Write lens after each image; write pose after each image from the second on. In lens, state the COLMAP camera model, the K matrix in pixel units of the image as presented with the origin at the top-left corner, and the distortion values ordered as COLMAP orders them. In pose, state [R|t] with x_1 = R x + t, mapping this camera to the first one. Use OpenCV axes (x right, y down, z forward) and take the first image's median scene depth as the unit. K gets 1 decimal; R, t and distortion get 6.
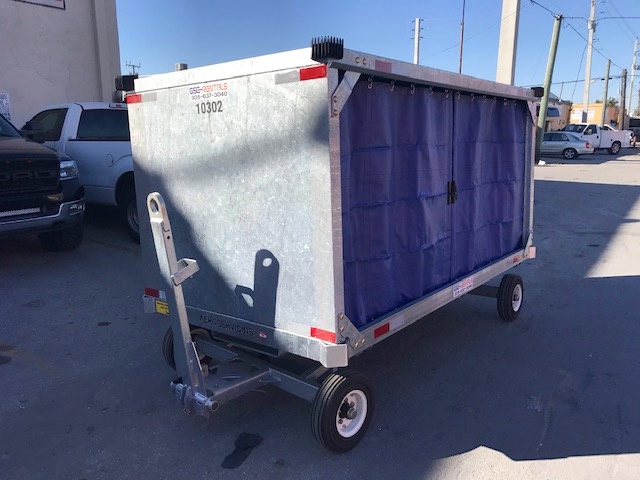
lens RADIAL K [[527.3, 0, 320.0], [0, 527.3, 240.0], [0, 0, 1]] dist [0.008752, -0.004805]
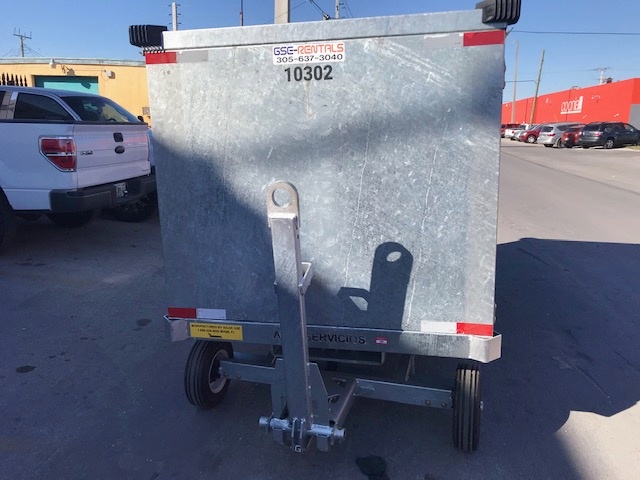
lens RADIAL K [[527.3, 0, 320.0], [0, 527.3, 240.0], [0, 0, 1]] dist [0.008752, -0.004805]
pose [[0.896221, -0.081686, 0.436023, -0.571343], [0.073986, 0.996657, 0.034645, -0.023413], [-0.437395, 0.001210, 0.899269, 0.267342]]
